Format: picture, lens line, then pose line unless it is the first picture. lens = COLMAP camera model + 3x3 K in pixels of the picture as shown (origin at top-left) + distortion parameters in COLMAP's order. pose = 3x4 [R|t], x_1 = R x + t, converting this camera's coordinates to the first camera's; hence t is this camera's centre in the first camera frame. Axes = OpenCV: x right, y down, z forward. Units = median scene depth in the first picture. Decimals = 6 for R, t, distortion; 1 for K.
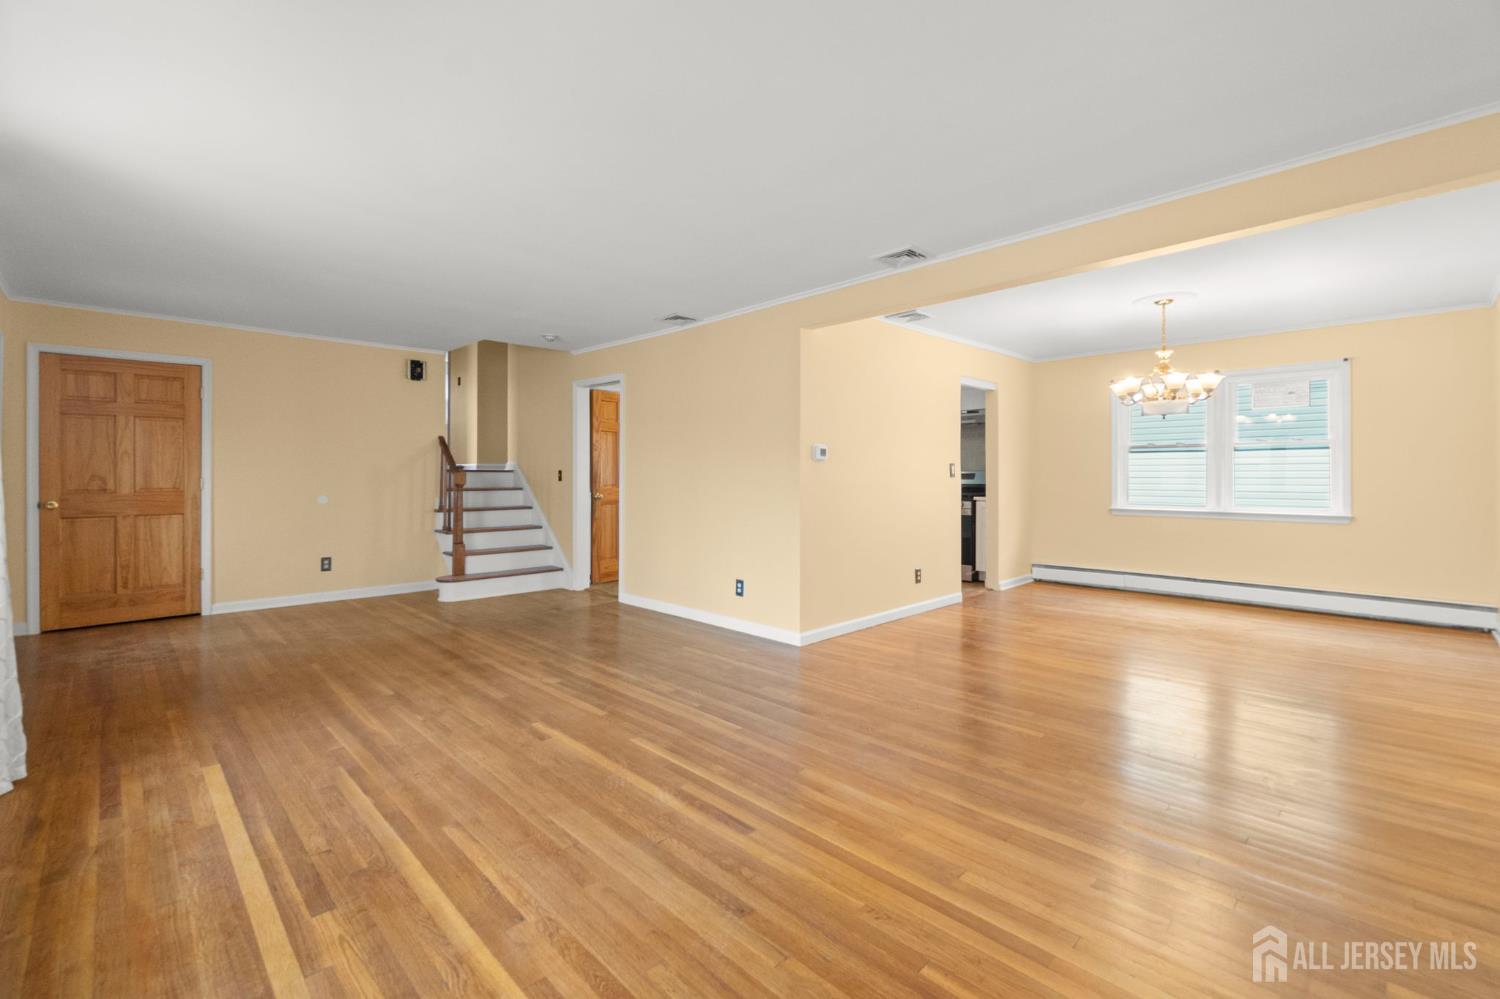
lens RADIAL K [[653.7, 0, 743.9], [0, 653.7, 478.3], [0, 0, 1]] dist [-0.003578, 0.001606]
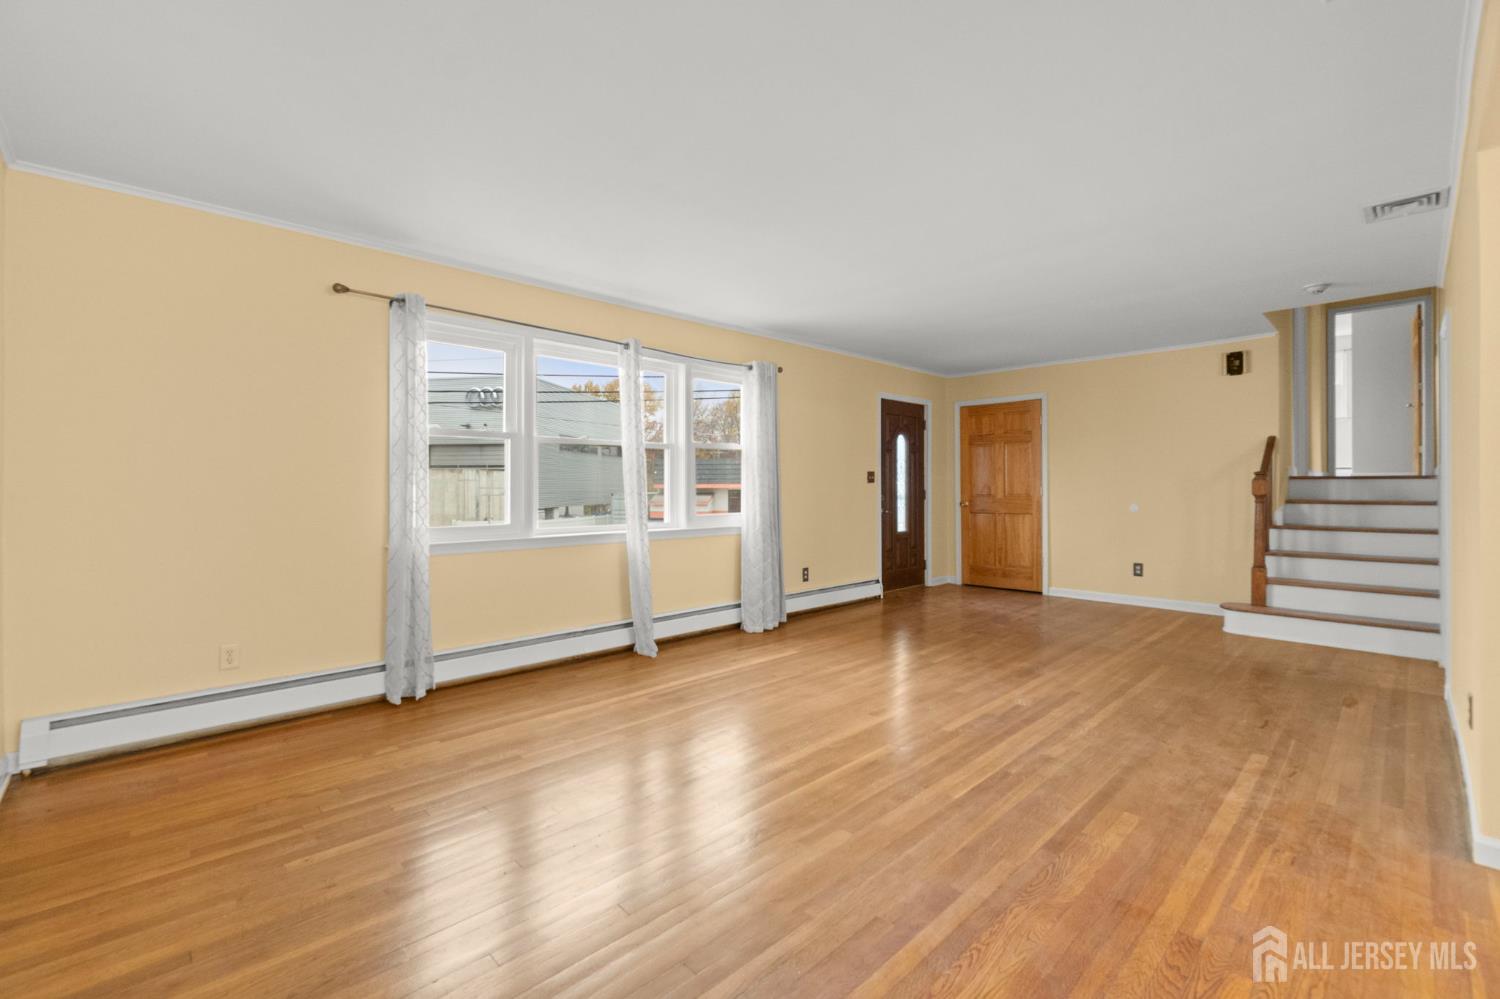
lens RADIAL K [[653.7, 0, 744.0], [0, 653.7, 489.3], [0, 0, 1]] dist [-0.003578, 0.001606]
pose [[-0.003146, 0.004708, -0.999984, 0.688206], [-0.001981, 0.999987, 0.004714, -0.000370], [0.999993, 0.001996, -0.003136, 0.638912]]
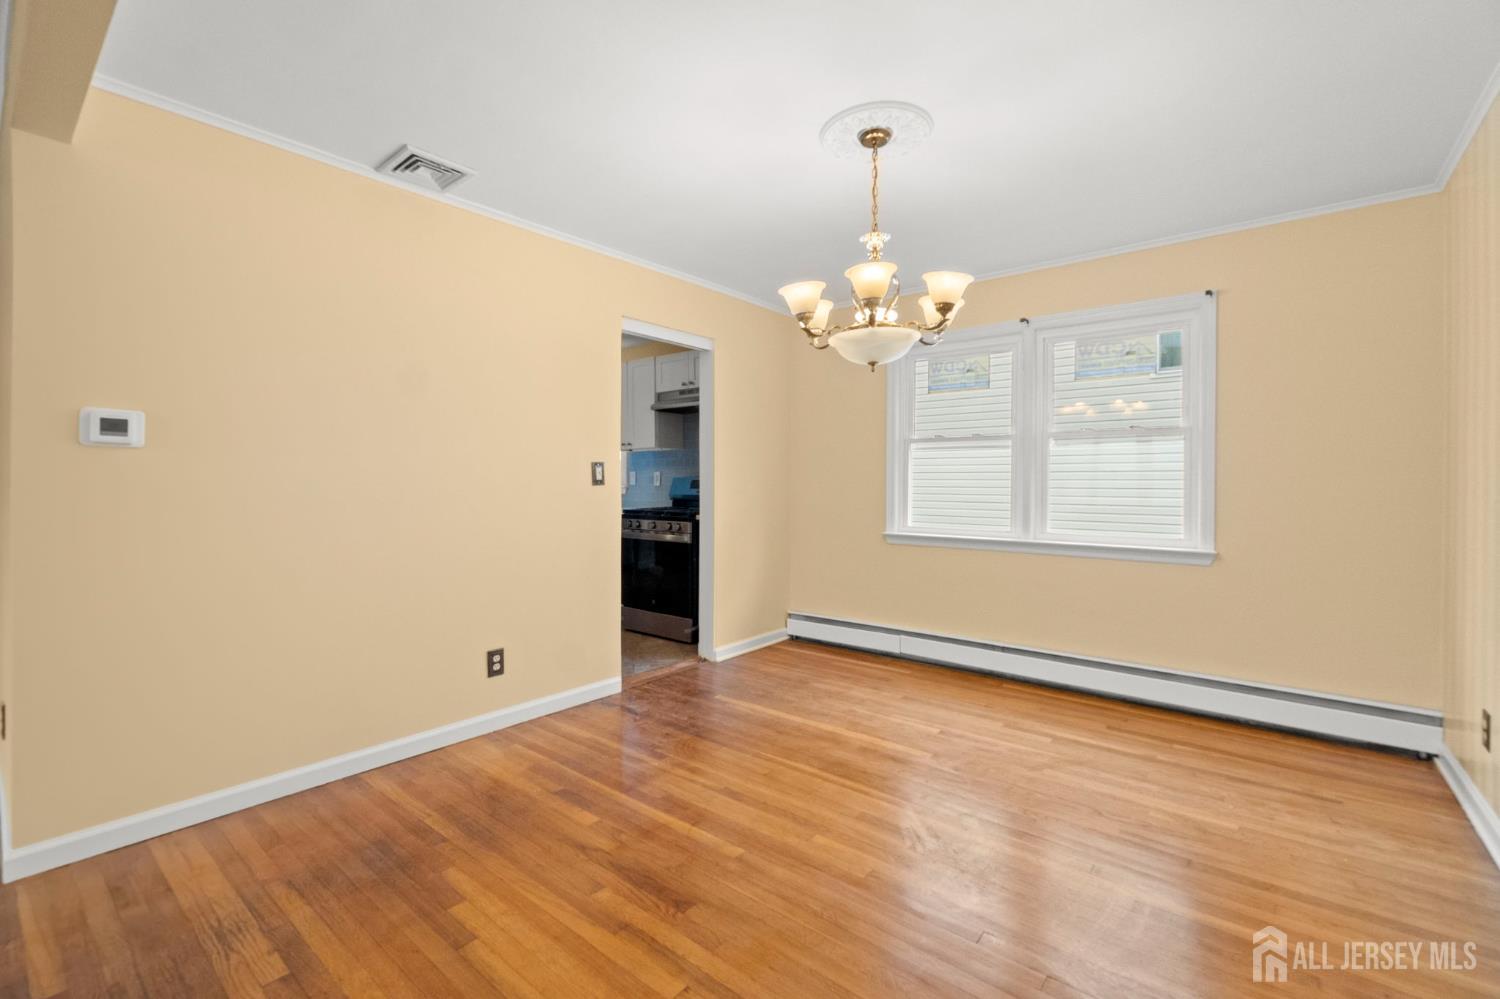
lens RADIAL K [[653.7, 0, 737.5], [0, 653.7, 491.9], [0, 0, 1]] dist [-0.003578, 0.001606]
pose [[0.994064, 0.004569, 0.108698, 0.221298], [-0.005602, 0.999942, 0.009198, -0.001002], [-0.108650, -0.009752, 0.994032, 0.232704]]
